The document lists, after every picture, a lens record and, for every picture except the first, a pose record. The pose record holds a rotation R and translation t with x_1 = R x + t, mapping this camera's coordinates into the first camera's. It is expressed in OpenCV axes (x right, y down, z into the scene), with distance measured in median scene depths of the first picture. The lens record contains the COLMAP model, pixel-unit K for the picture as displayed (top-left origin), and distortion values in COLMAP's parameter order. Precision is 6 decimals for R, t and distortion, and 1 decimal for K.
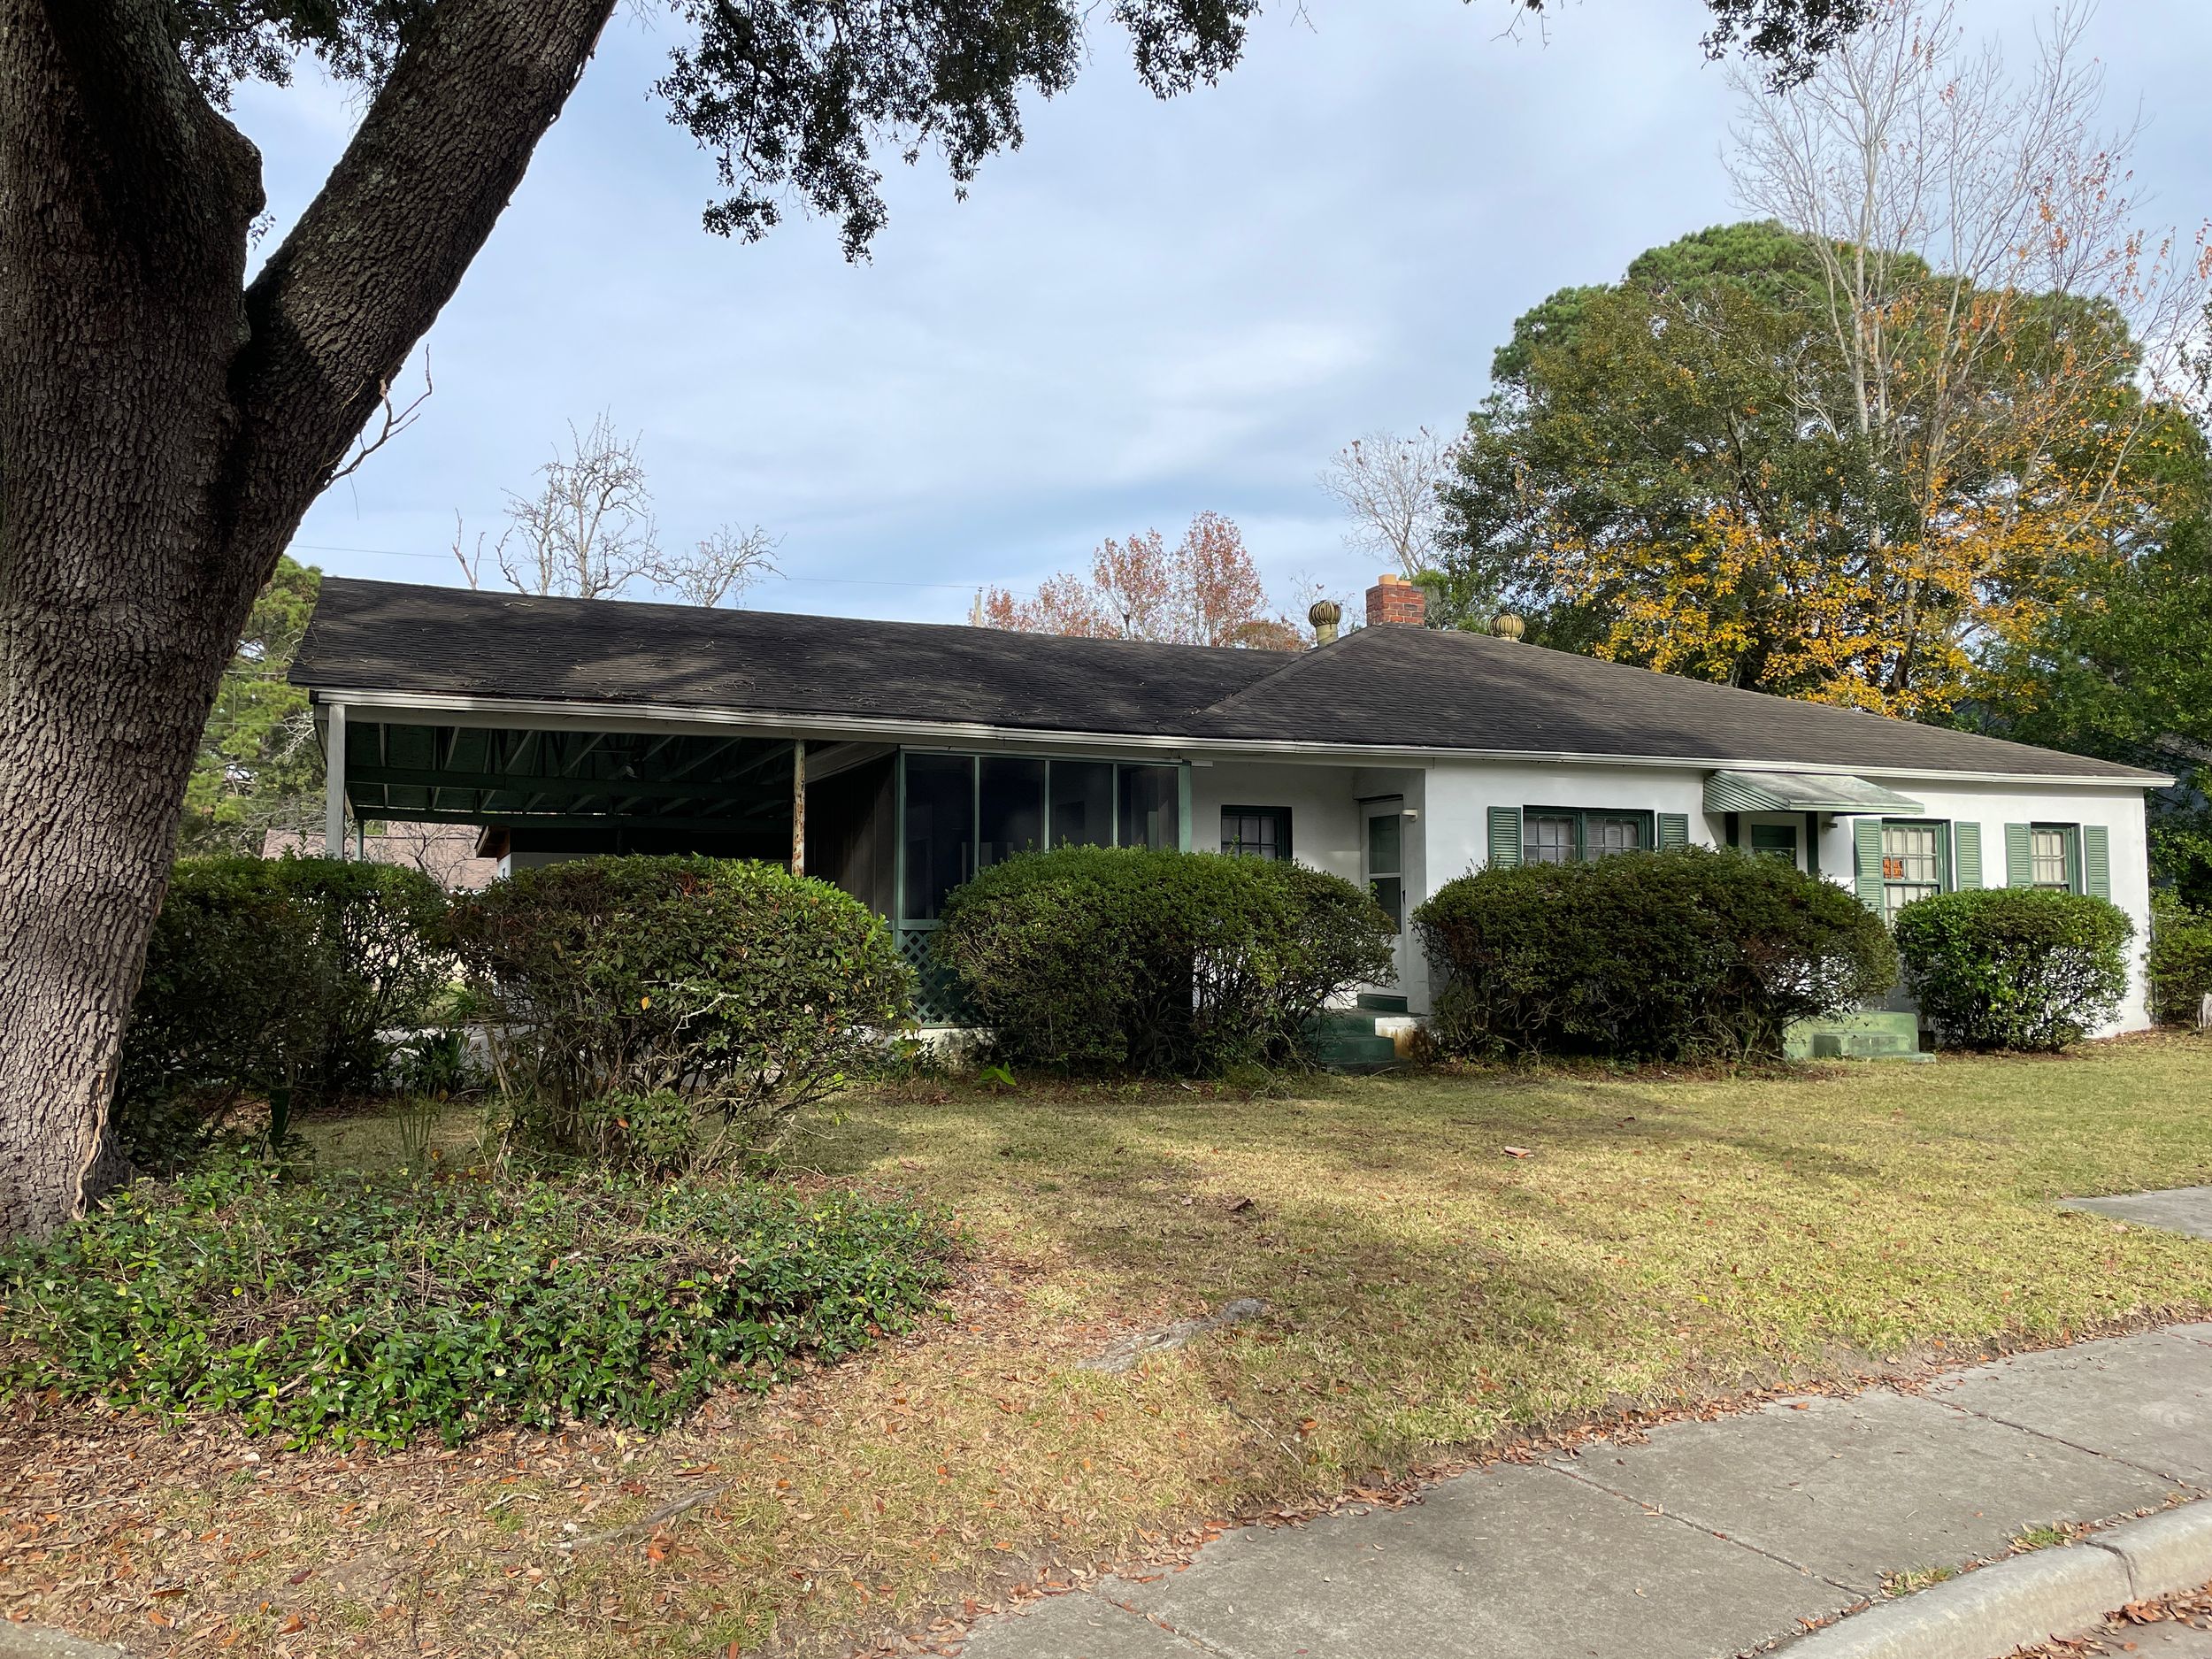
lens RADIAL K [[1657.9, 0, 1106.0], [0, 1657.9, 829.5], [0, 0, 1]] dist [0.062361, -0.107165]
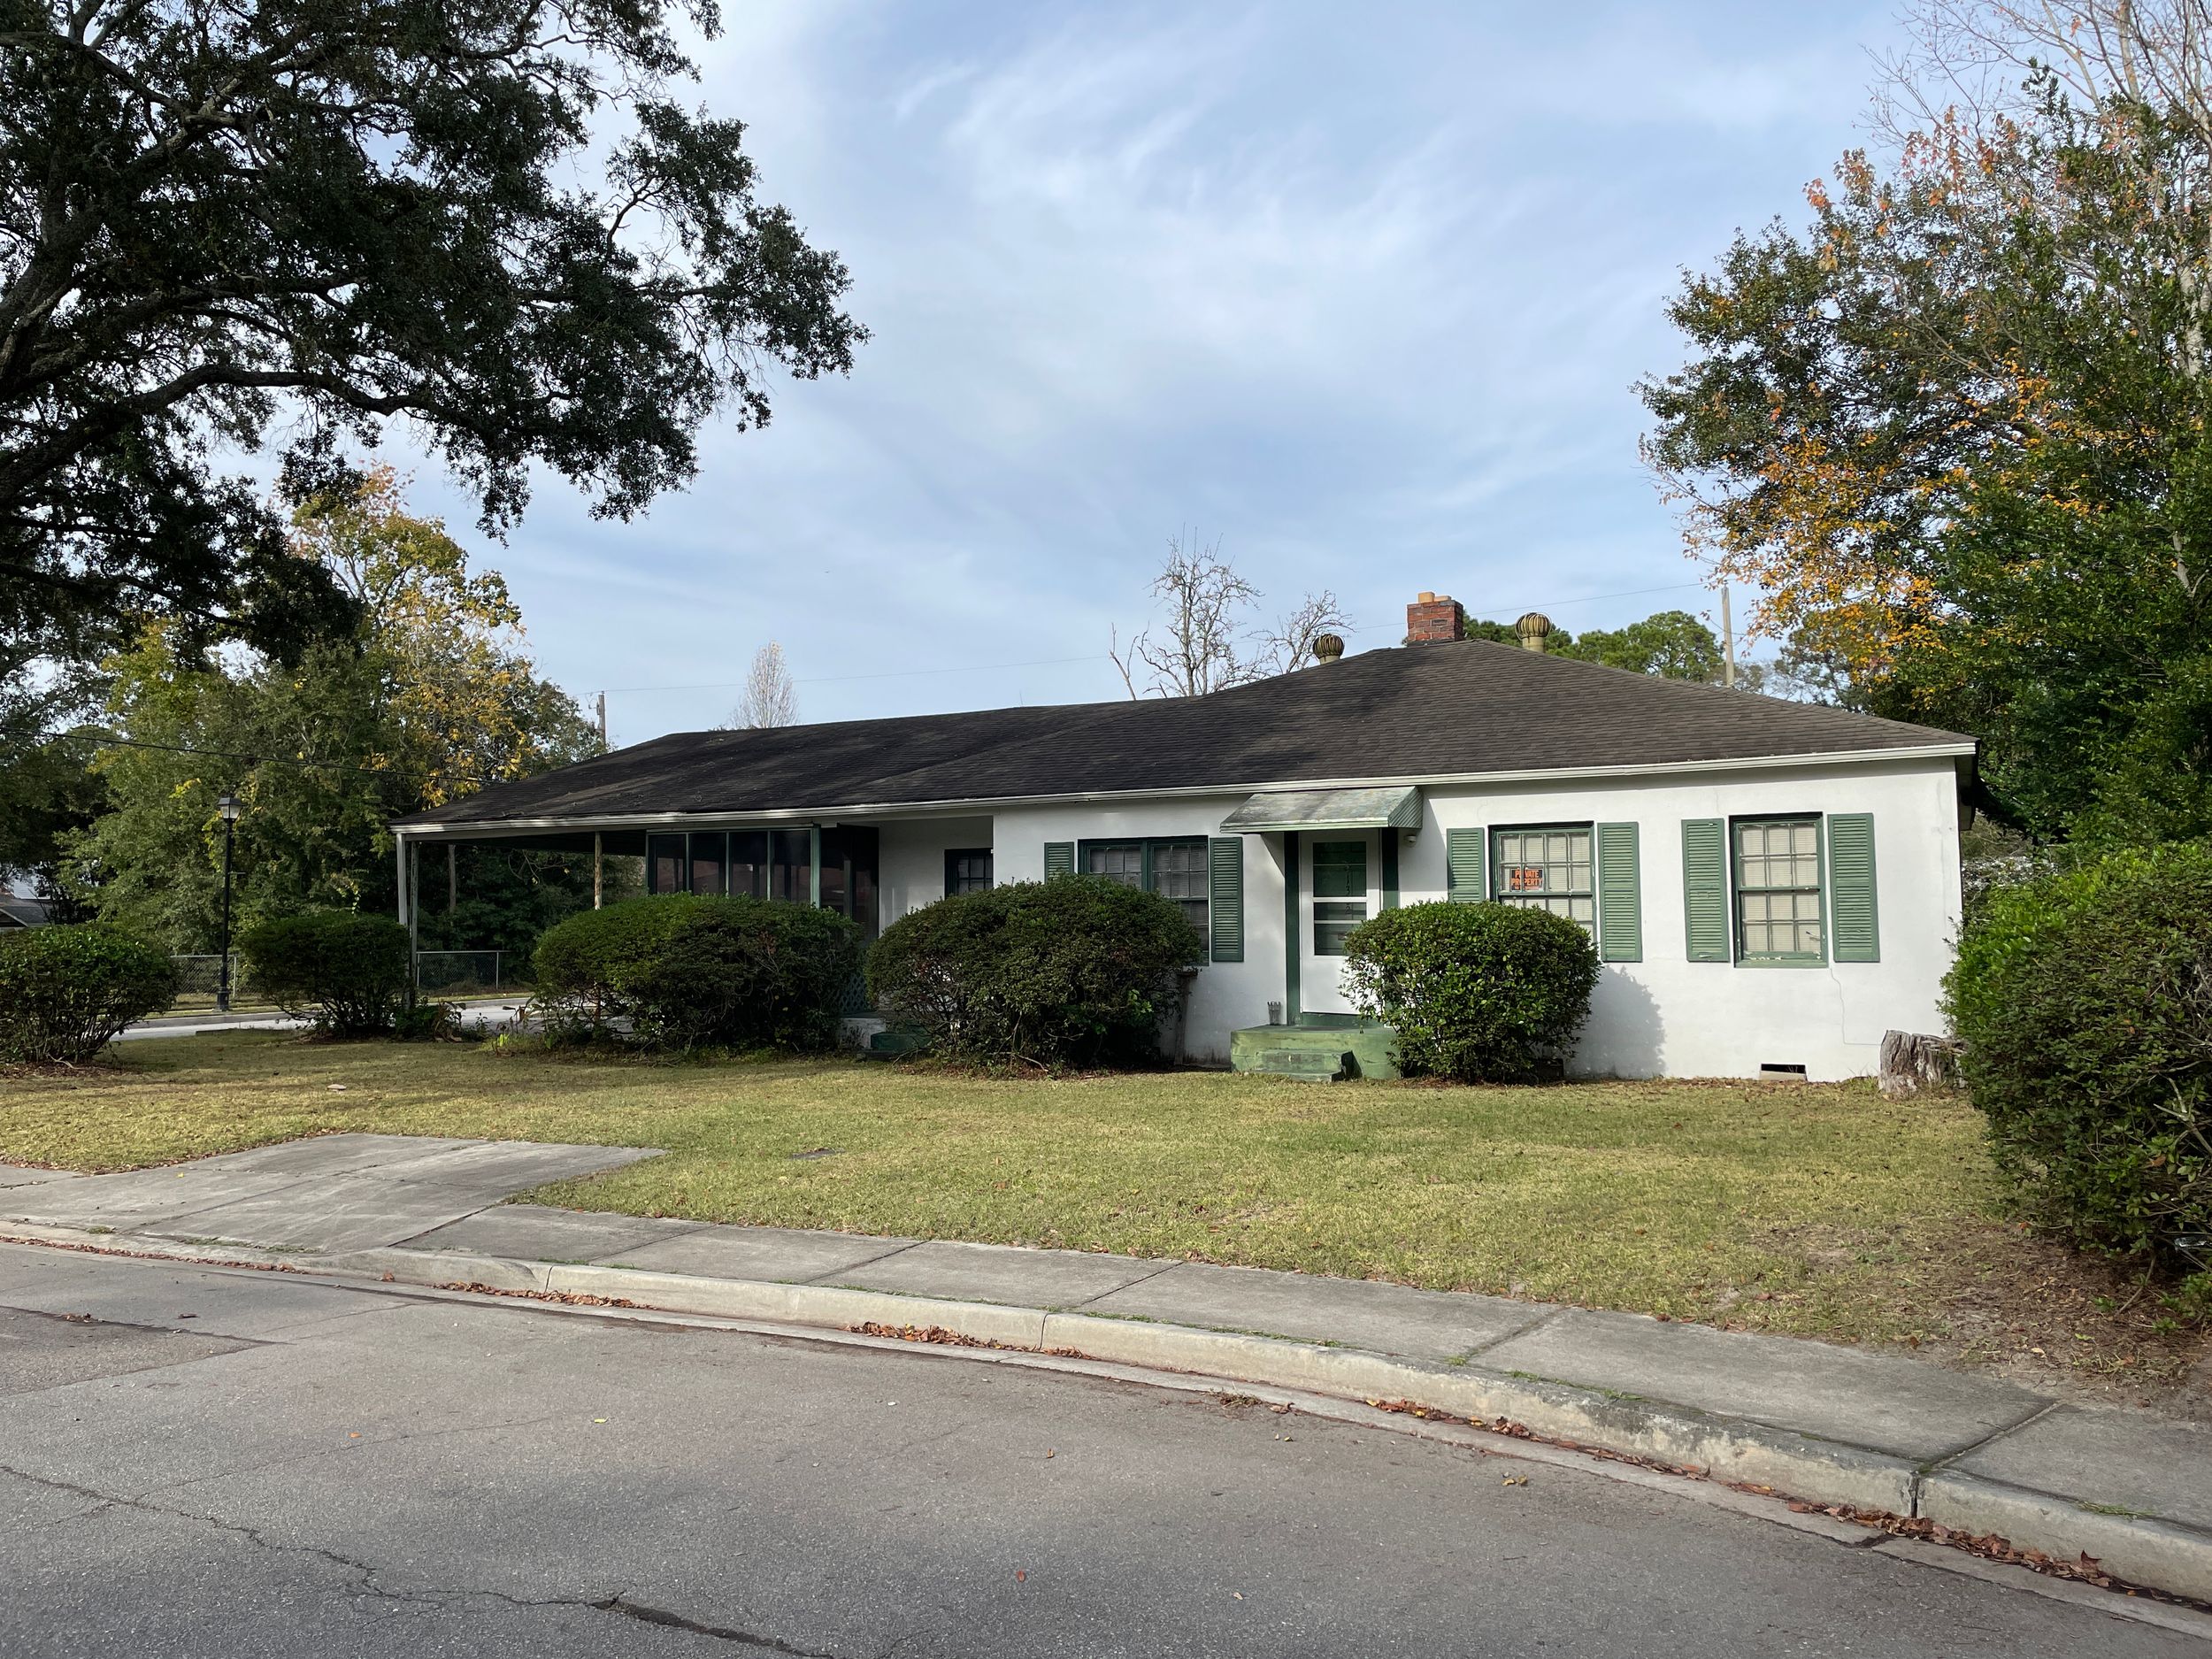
lens RADIAL K [[1691.6, 0, 1083.9], [0, 1691.6, 865.2], [0, 0, 1]] dist [0.068644, -0.089887]
pose [[0.640470, -0.038075, -0.767039, 1.143820], [0.048965, 0.998763, -0.008692, 0.013167], [0.766421, -0.031991, 0.641542, 0.248007]]
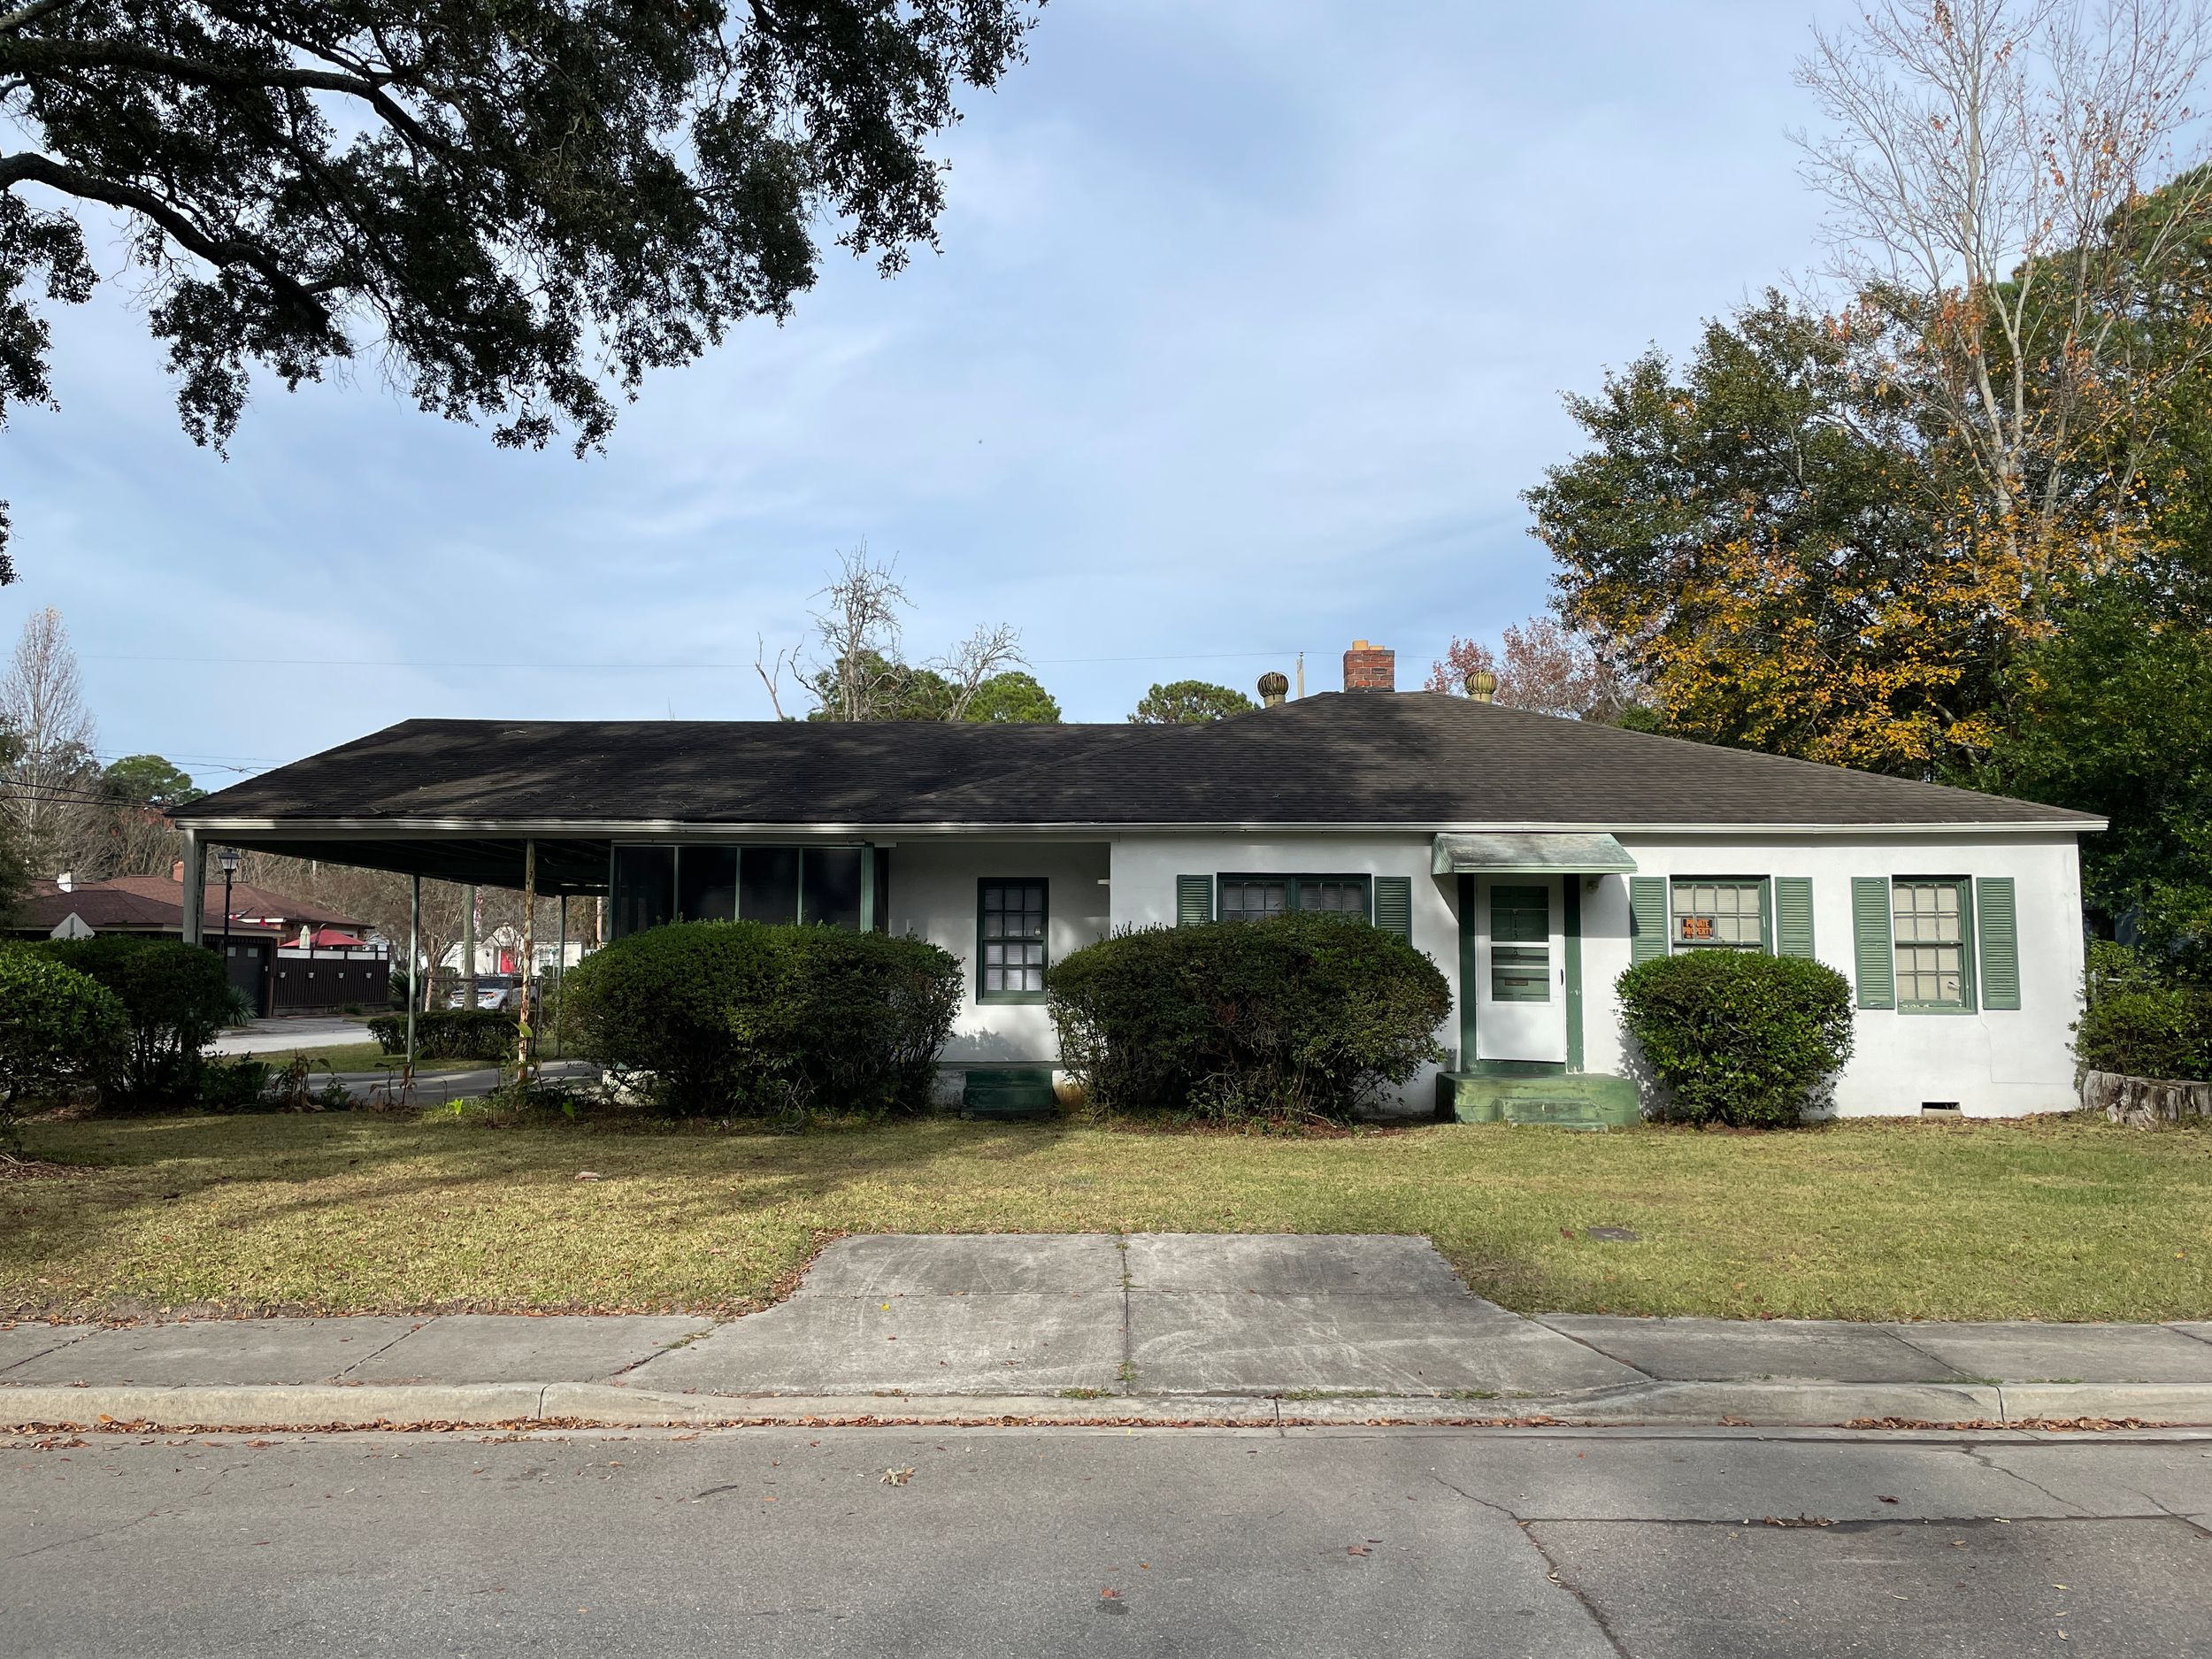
lens RADIAL K [[1691.6, 0, 1083.9], [0, 1691.6, 865.2], [0, 0, 1]] dist [0.068644, -0.089887]
pose [[0.916049, -0.024709, -0.400304, 0.602408], [0.019029, 0.999654, -0.018159, -0.001808], [0.400615, 0.009017, 0.916202, -0.022611]]
